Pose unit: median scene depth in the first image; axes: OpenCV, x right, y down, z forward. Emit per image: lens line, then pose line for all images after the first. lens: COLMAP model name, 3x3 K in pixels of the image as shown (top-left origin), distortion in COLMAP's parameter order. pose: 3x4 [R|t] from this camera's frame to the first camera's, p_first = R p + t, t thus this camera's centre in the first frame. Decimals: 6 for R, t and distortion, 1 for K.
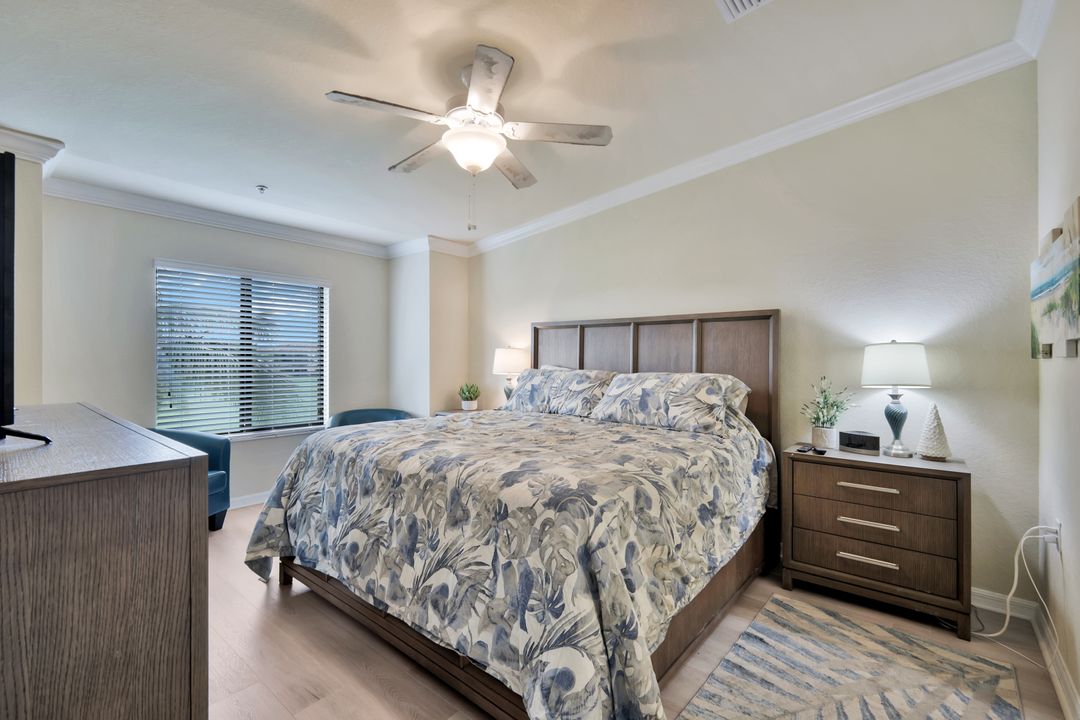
lens RADIAL K [[477.0, 0, 538.0], [0, 477.0, 360.6], [0, 0, 1]] dist [0.007973, -0.000714]
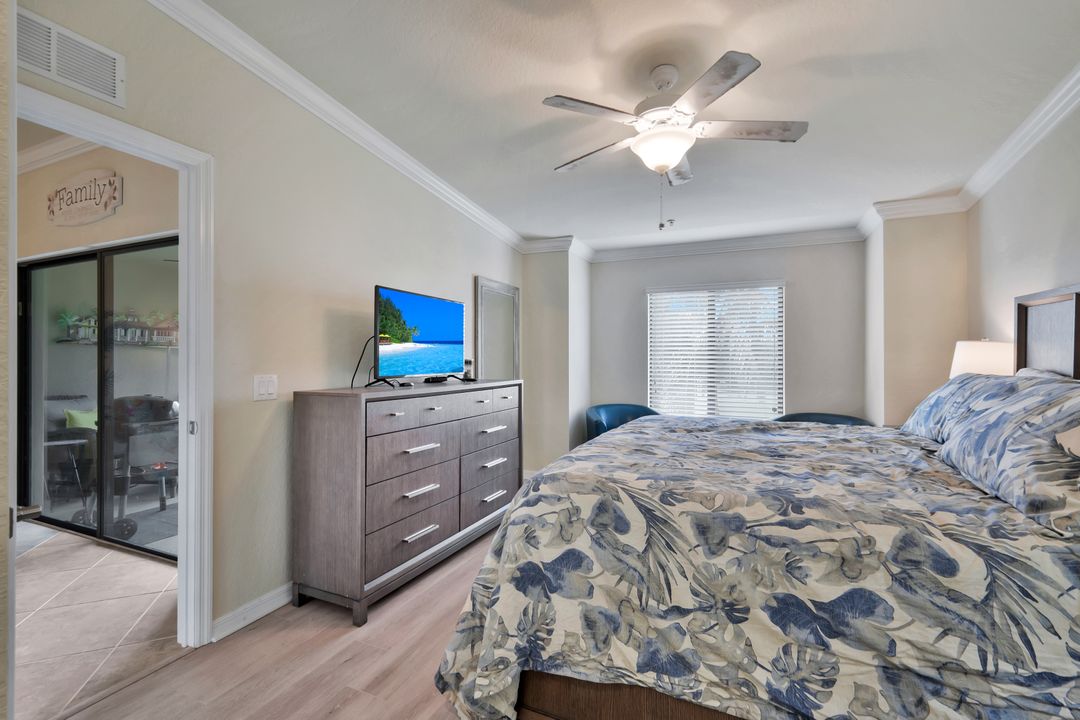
lens RADIAL K [[477.0, 0, 539.4], [0, 477.0, 359.4], [0, 0, 1]] dist [0.007973, -0.000714]
pose [[0.260085, 0.000321, -0.965586, 0.773672], [-0.006965, 0.999975, -0.001544, 0.007143], [0.965561, 0.007127, 0.260081, 0.493722]]
